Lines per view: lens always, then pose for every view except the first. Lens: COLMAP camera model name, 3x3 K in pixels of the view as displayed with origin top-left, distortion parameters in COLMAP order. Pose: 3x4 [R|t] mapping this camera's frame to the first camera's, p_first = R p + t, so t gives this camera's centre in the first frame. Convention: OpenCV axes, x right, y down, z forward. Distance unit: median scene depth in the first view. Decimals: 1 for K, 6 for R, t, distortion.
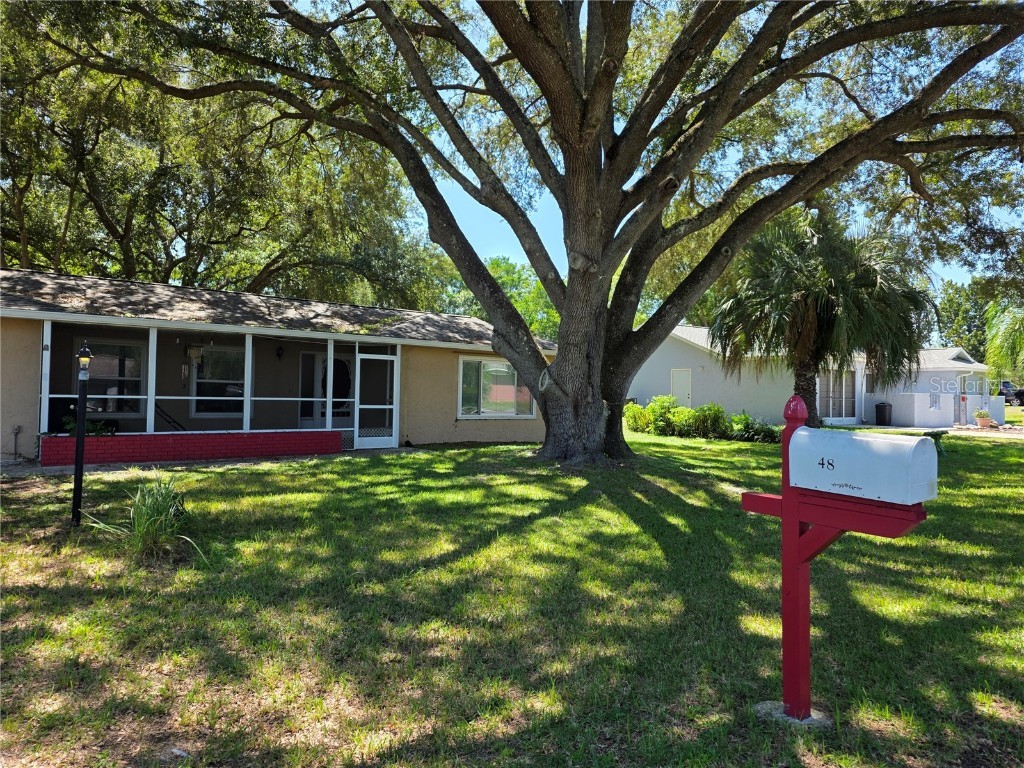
lens RADIAL K [[680.8, 0, 512.8], [0, 680.8, 375.5], [0, 0, 1]] dist [0.001269, -0.040749]
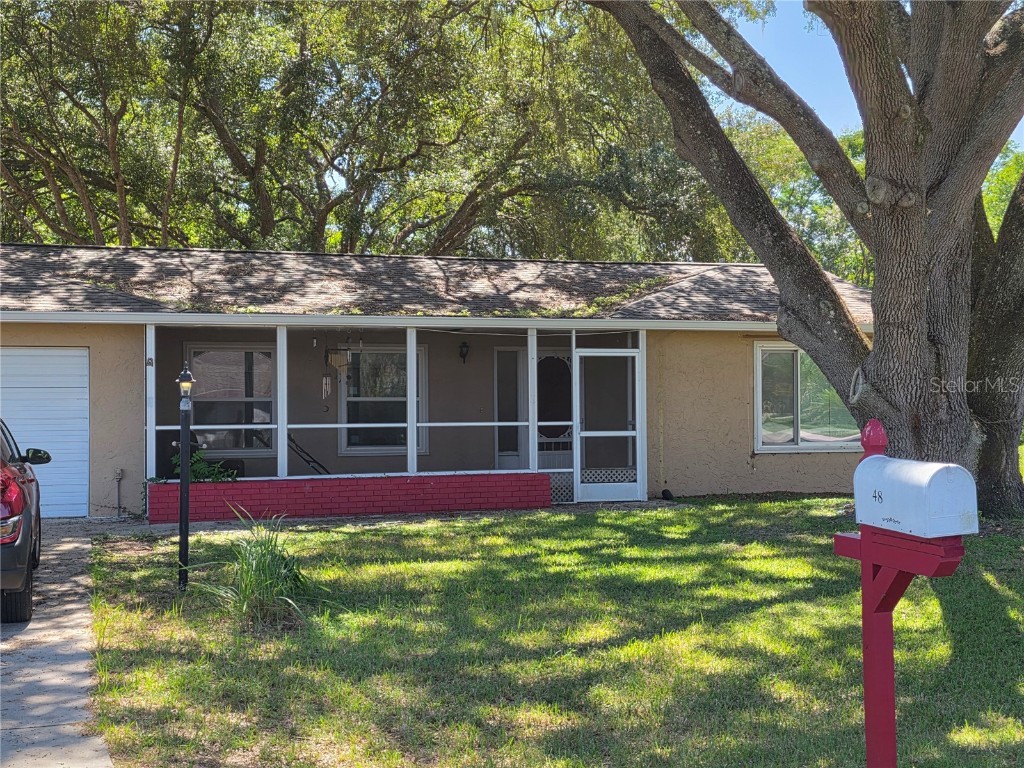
lens RADIAL K [[1348.7, 0, 512.0], [0, 1348.7, 384.0], [0, 0, 1]] dist [0.002078, -0.785205]
pose [[0.936055, -0.028926, -0.350663, 0.145946], [0.034530, 0.999356, 0.009739, -0.013588], [0.350156, -0.021224, 0.936451, -0.165974]]
